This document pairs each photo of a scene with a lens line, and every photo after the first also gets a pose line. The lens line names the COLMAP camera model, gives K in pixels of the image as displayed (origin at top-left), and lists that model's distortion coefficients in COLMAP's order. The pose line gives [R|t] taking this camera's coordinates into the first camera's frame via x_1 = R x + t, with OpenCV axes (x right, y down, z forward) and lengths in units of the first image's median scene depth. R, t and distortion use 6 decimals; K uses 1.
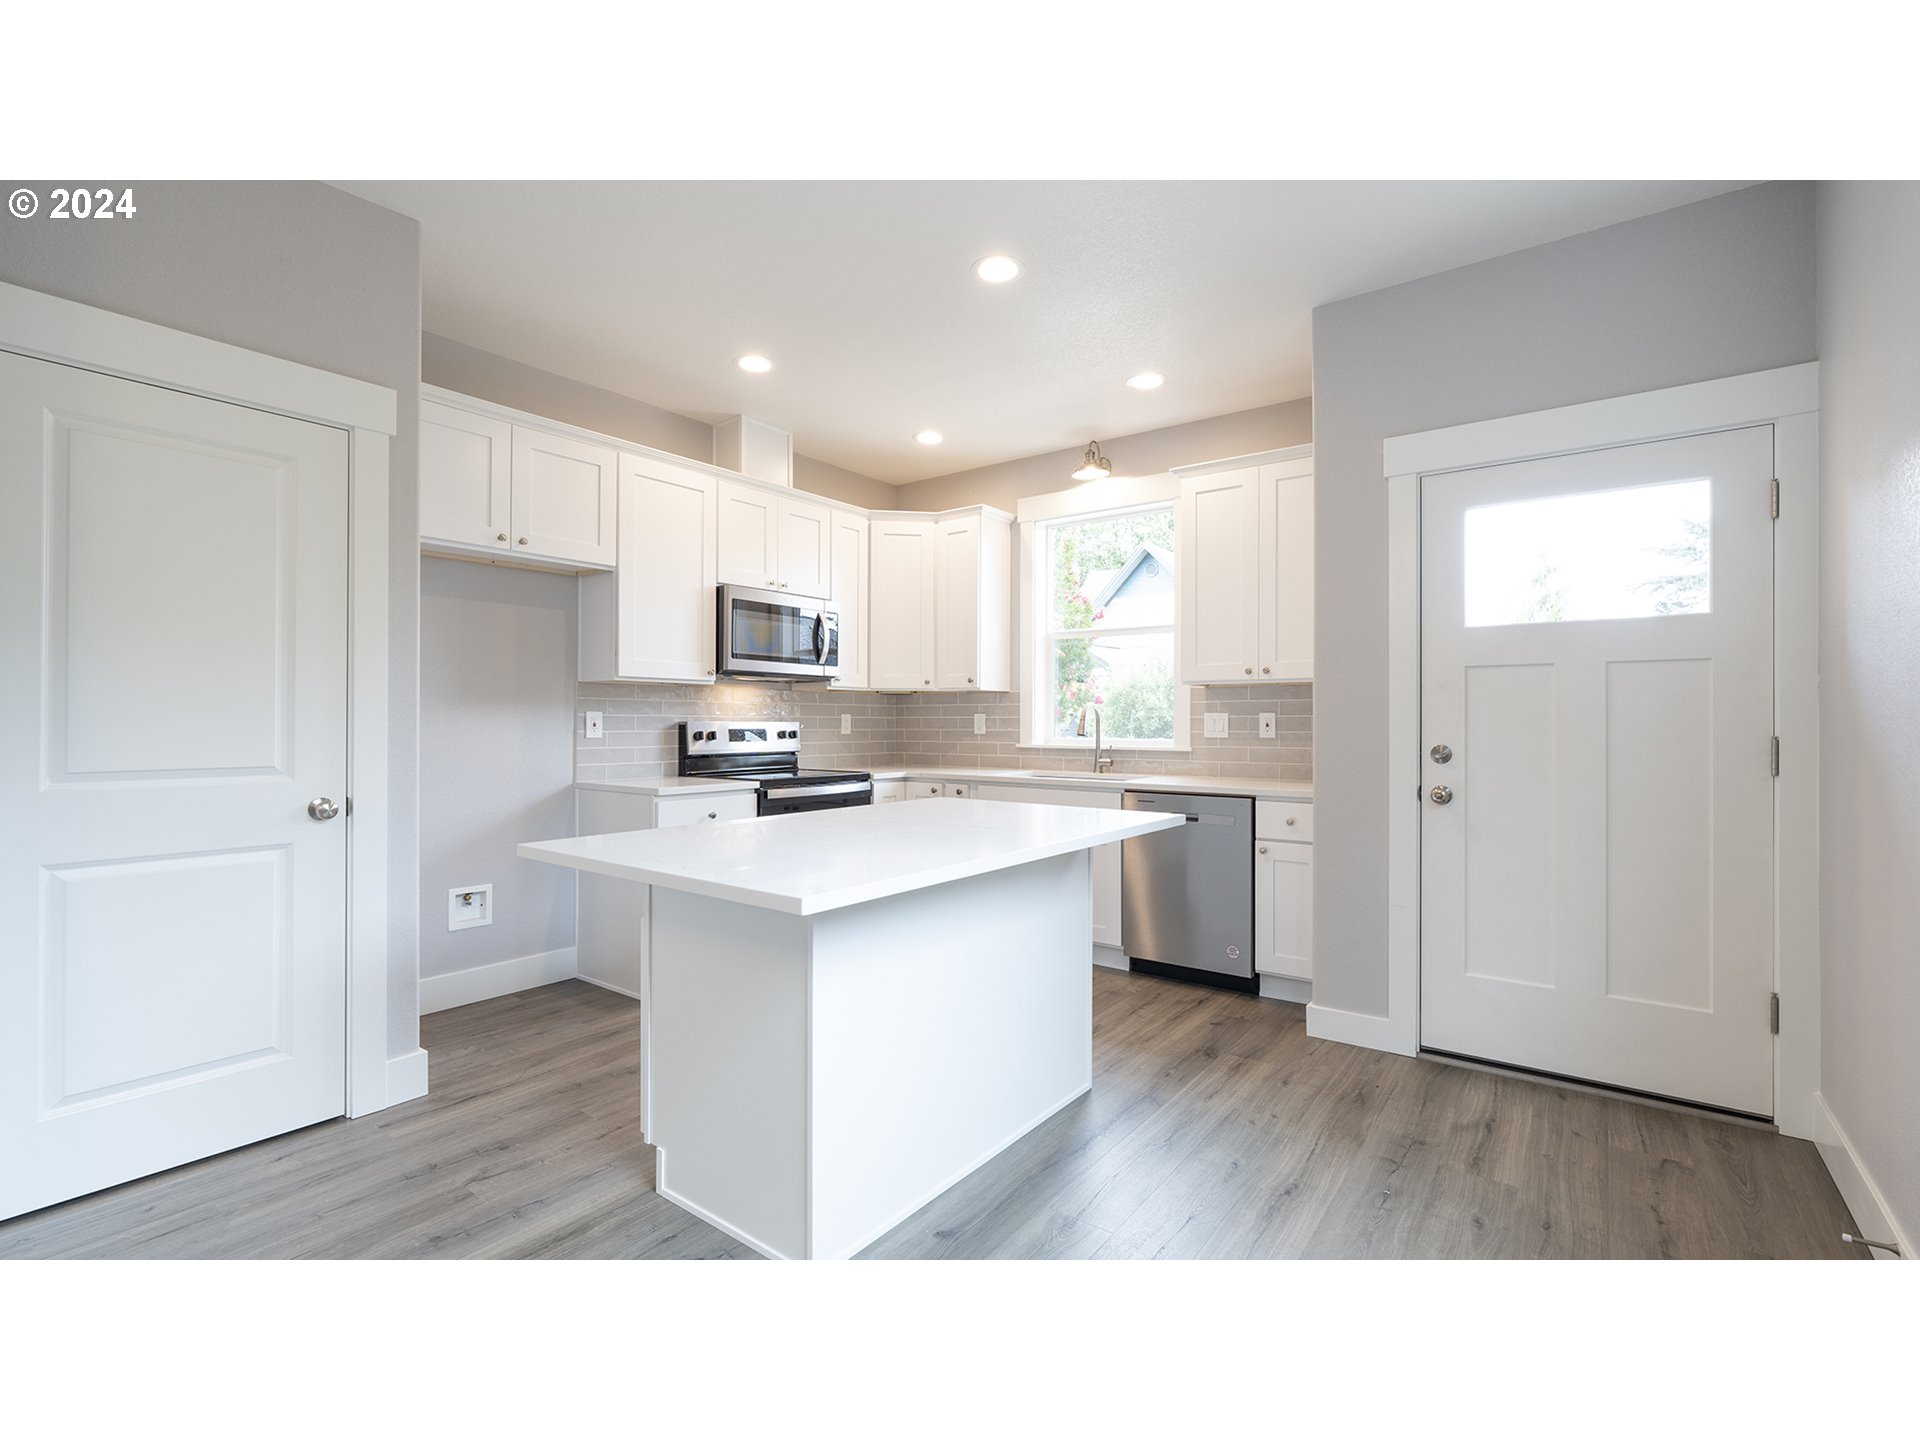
lens RADIAL K [[855.1, 0, 957.3], [0, 855.1, 721.9], [0, 0, 1]] dist [-0.006339, 0.003009]
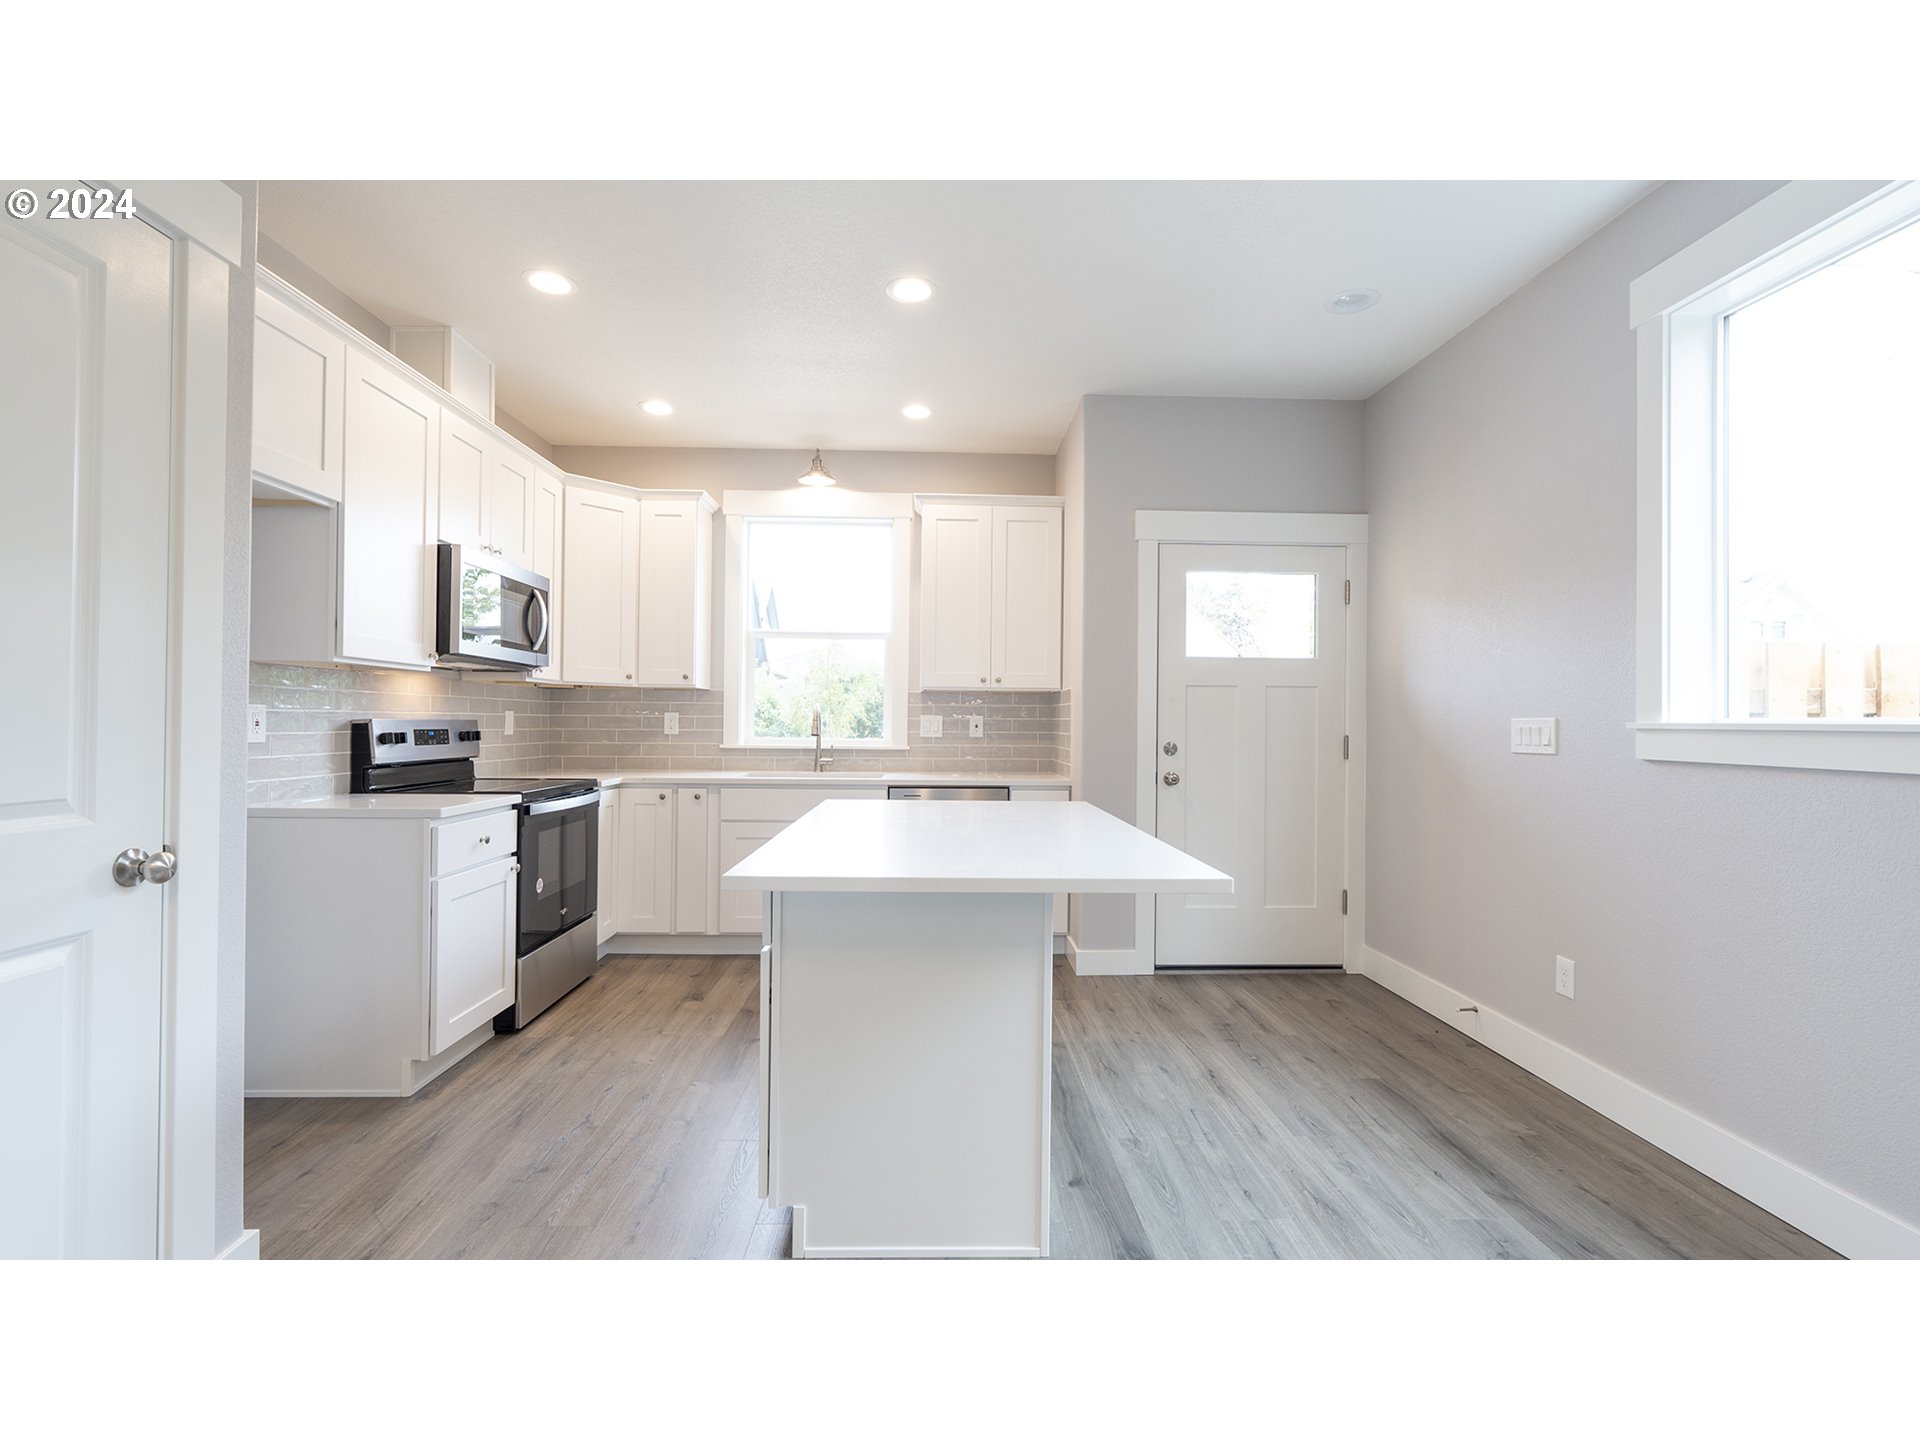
lens RADIAL K [[855.1, 0, 957.3], [0, 855.1, 720.5], [0, 0, 1]] dist [-0.006339, 0.003009]
pose [[0.777591, 0.007091, 0.628730, -0.419767], [-0.007322, 0.999971, -0.002223, -0.001254], [-0.628728, -0.002875, 0.777620, 0.113160]]
